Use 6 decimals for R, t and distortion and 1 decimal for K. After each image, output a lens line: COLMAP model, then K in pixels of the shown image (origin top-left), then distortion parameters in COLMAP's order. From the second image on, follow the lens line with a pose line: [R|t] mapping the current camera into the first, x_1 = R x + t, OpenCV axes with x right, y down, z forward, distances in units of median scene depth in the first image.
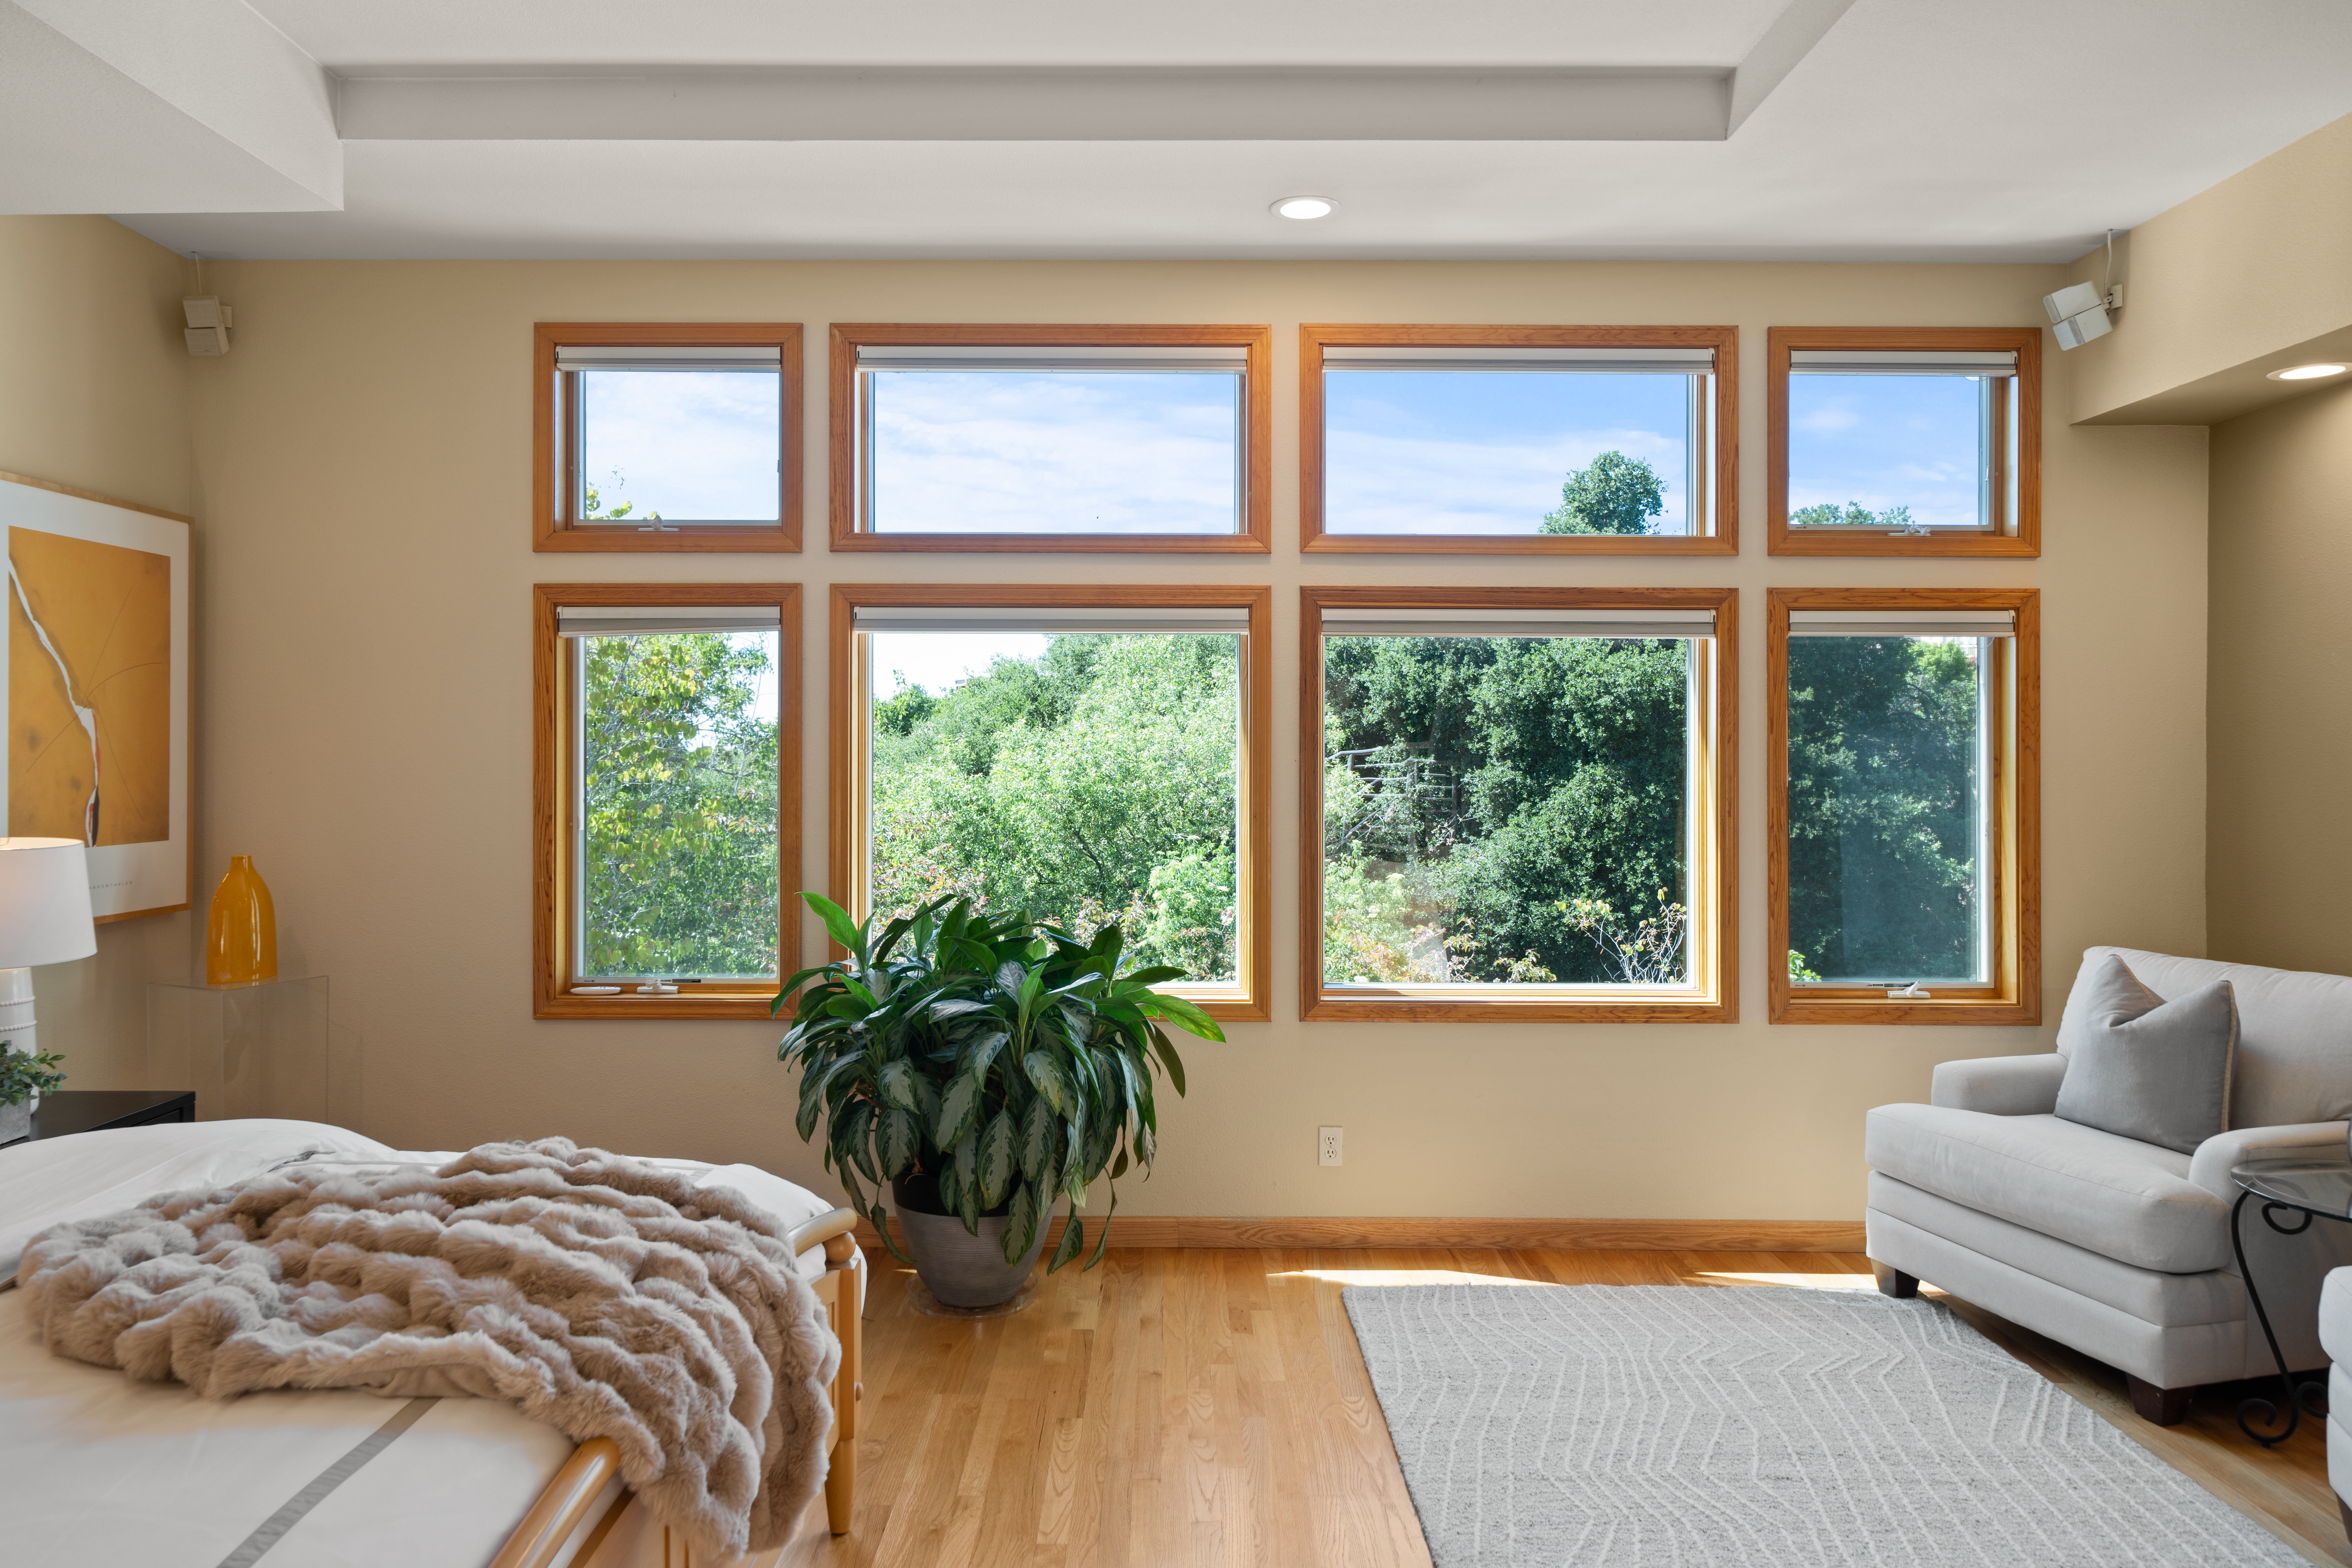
lens RADIAL K [[1616.5, 0, 1174.9], [0, 1616.5, 720.8], [0, 0, 1]] dist [0.000471, 0.001103]
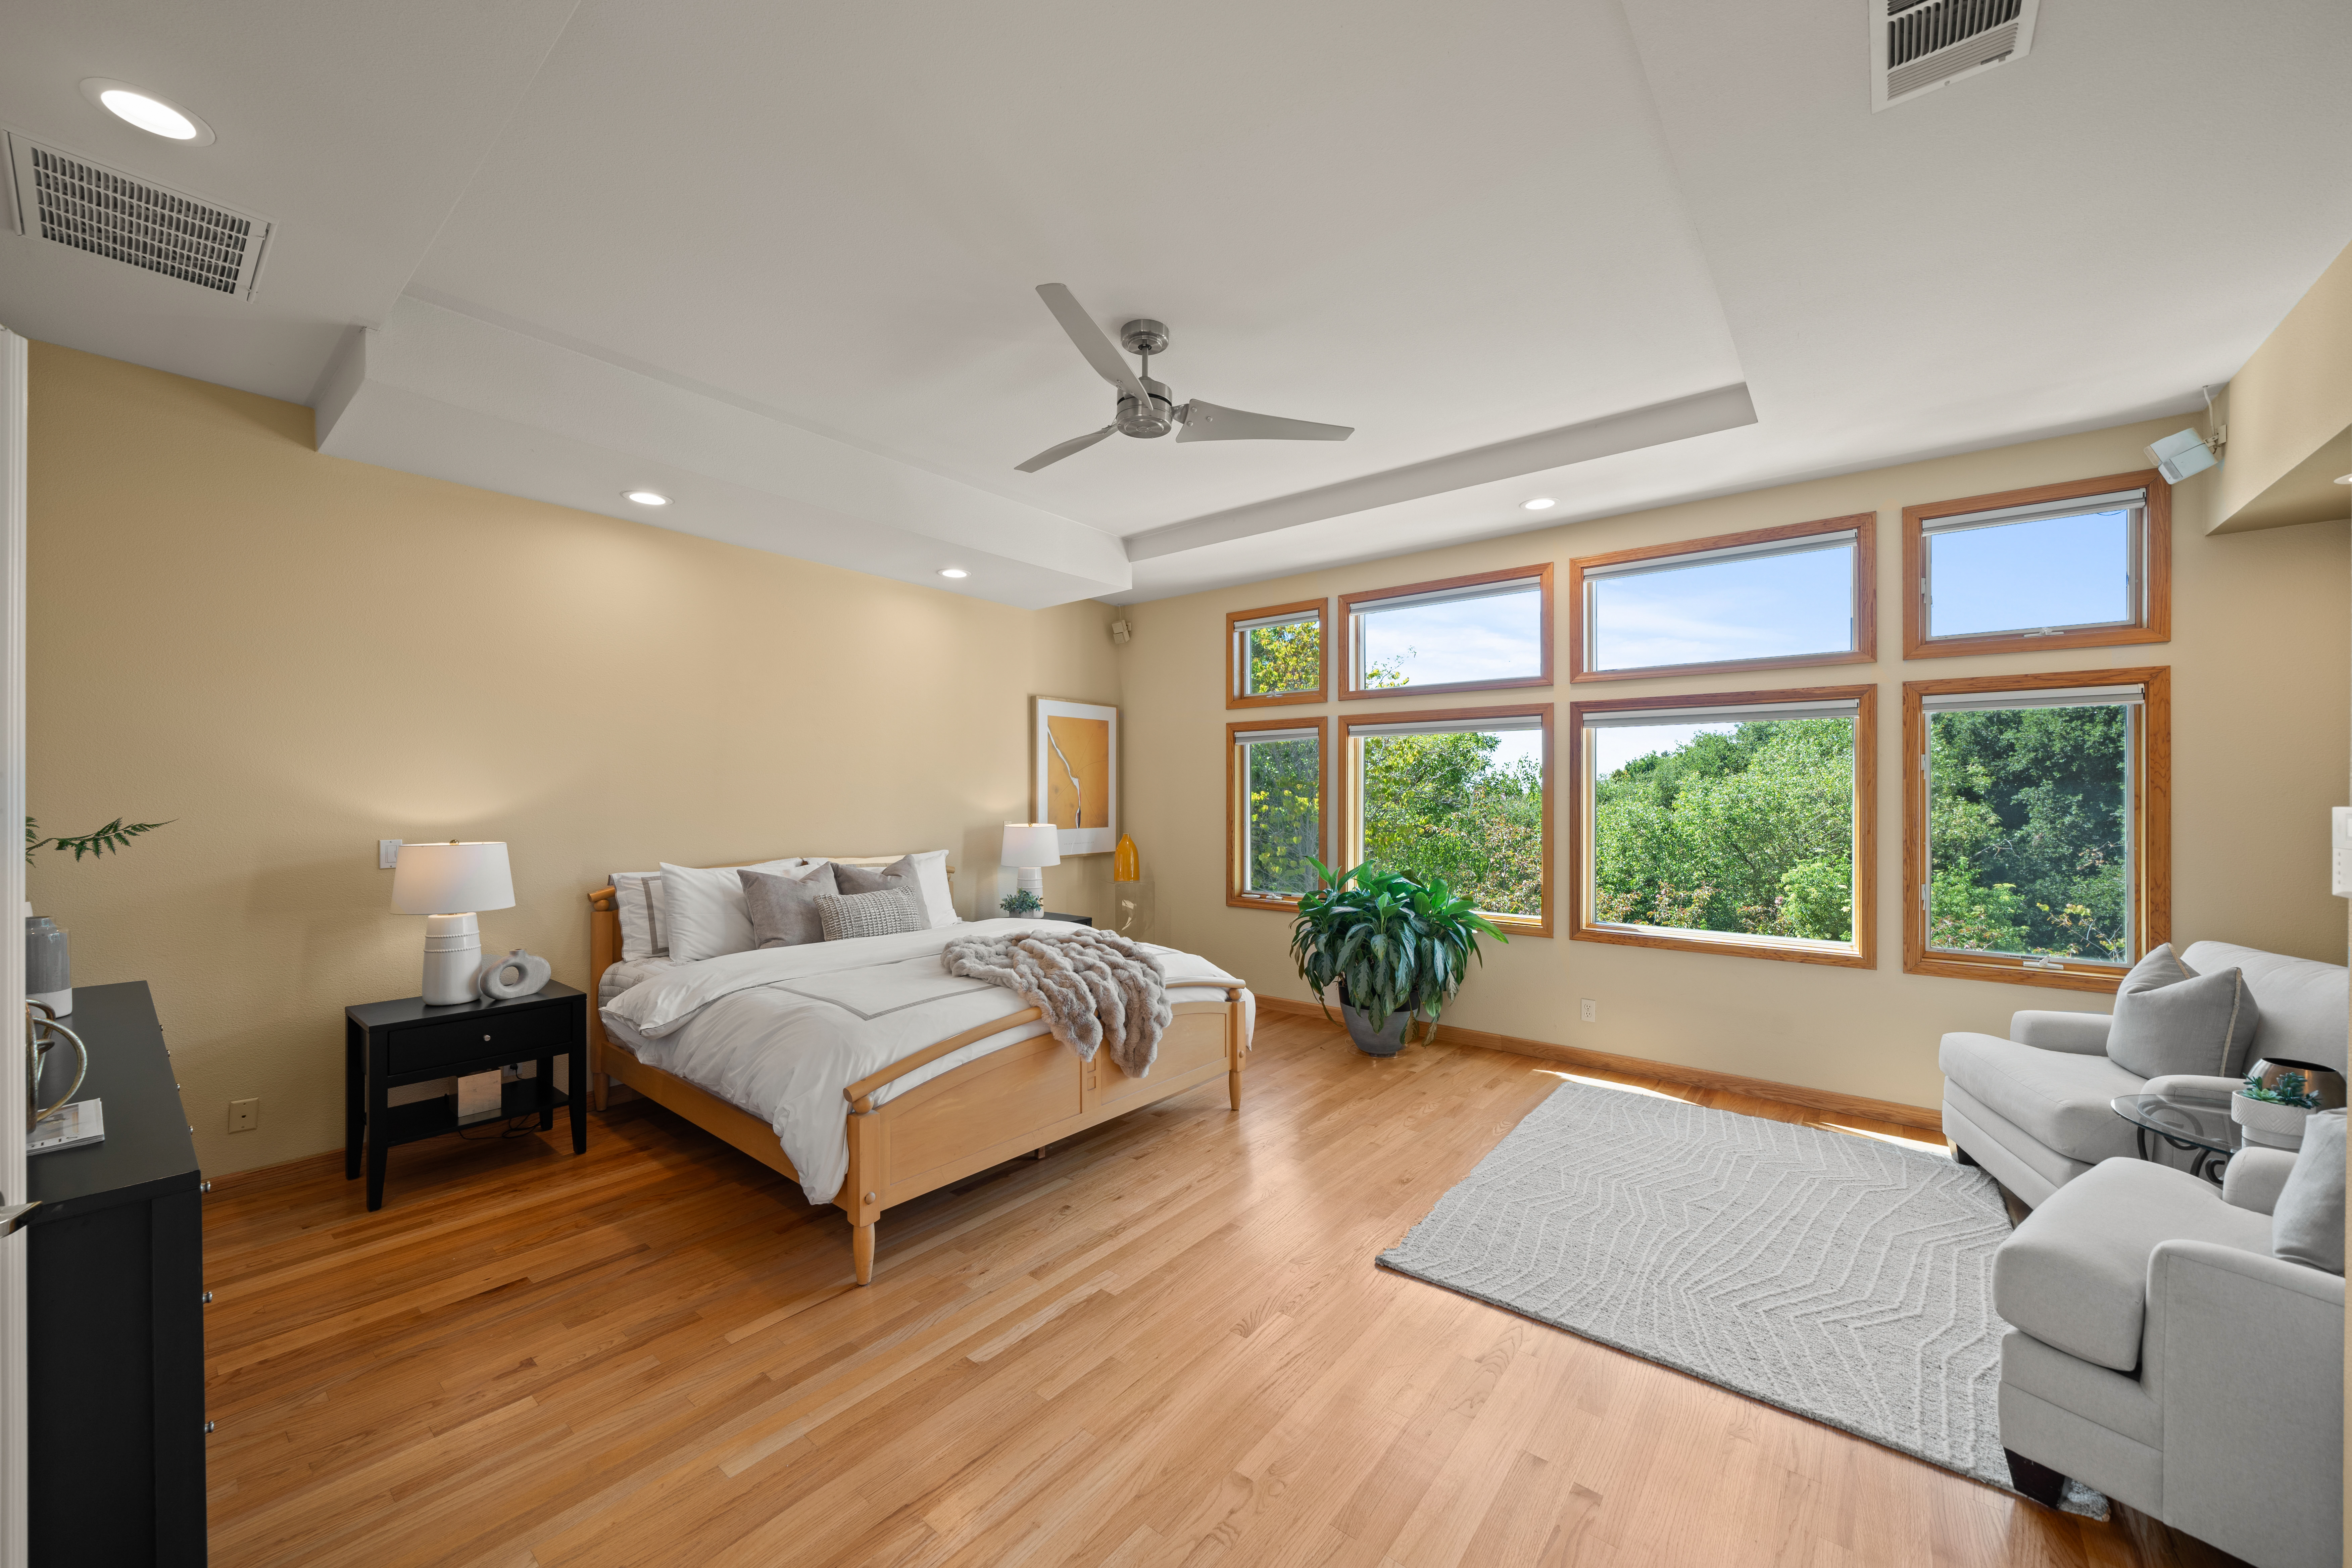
lens RADIAL K [[894.2, 0, 1148.1], [0, 894.2, 766.0], [0, 0, 1]] dist [-0.003086, -0.000170]
pose [[0.764759, -0.022442, -0.643925, 0.365571], [0.014975, 0.999742, -0.017058, -0.000666], [0.644142, 0.003402, 0.764898, -0.082992]]
